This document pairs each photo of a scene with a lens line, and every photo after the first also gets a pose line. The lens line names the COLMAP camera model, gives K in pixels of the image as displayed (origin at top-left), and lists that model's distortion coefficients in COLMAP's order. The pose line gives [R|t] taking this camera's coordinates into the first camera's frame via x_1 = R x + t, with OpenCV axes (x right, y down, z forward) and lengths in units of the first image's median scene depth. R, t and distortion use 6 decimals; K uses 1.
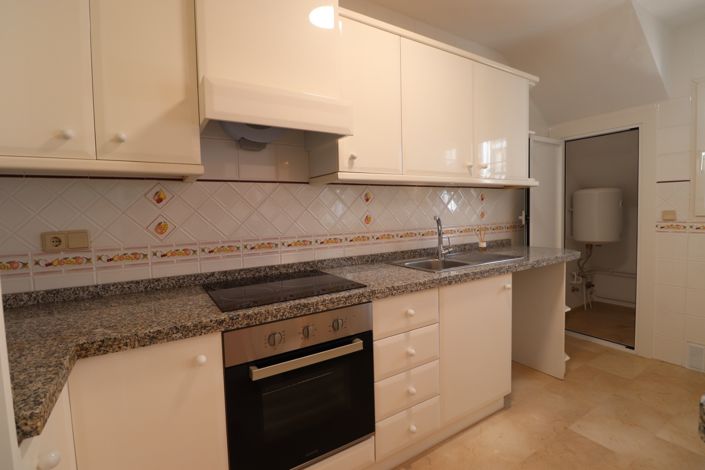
lens RADIAL K [[328.8, 0, 355.7], [0, 328.8, 232.7], [0, 0, 1]] dist [-0.011802, -0.000057]
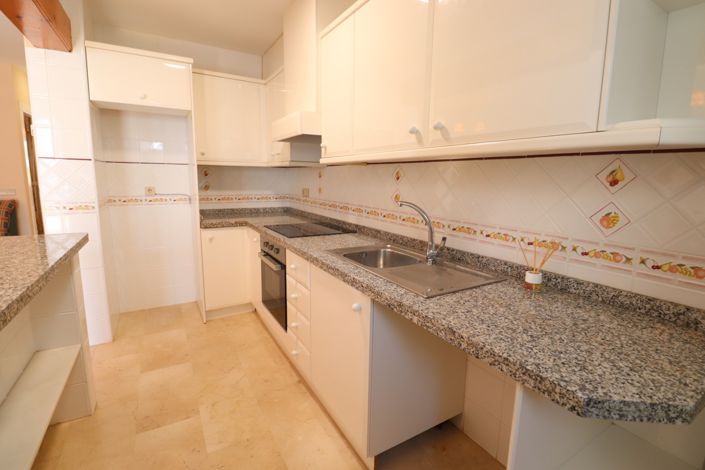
lens RADIAL K [[328.8, 0, 355.7], [0, 328.8, 232.7], [0, 0, 1]] dist [-0.011802, -0.000057]
pose [[-0.025435, 0.189655, -0.981521, 1.288709], [-0.082482, 0.978093, 0.191130, -0.147679], [0.996268, 0.085819, -0.009234, 1.124593]]
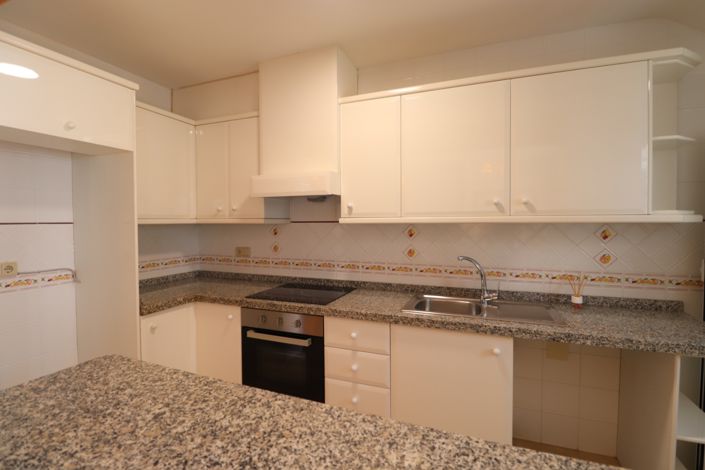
lens RADIAL K [[331.7, 0, 357.3], [0, 331.7, 229.4], [0, 0, 1]] dist [-0.011964, -0.000968]
pose [[0.590836, 0.041749, -0.805711, 1.039939], [-0.063091, 0.997993, 0.005447, -0.142643], [0.804321, 0.047615, 0.592284, 0.235480]]
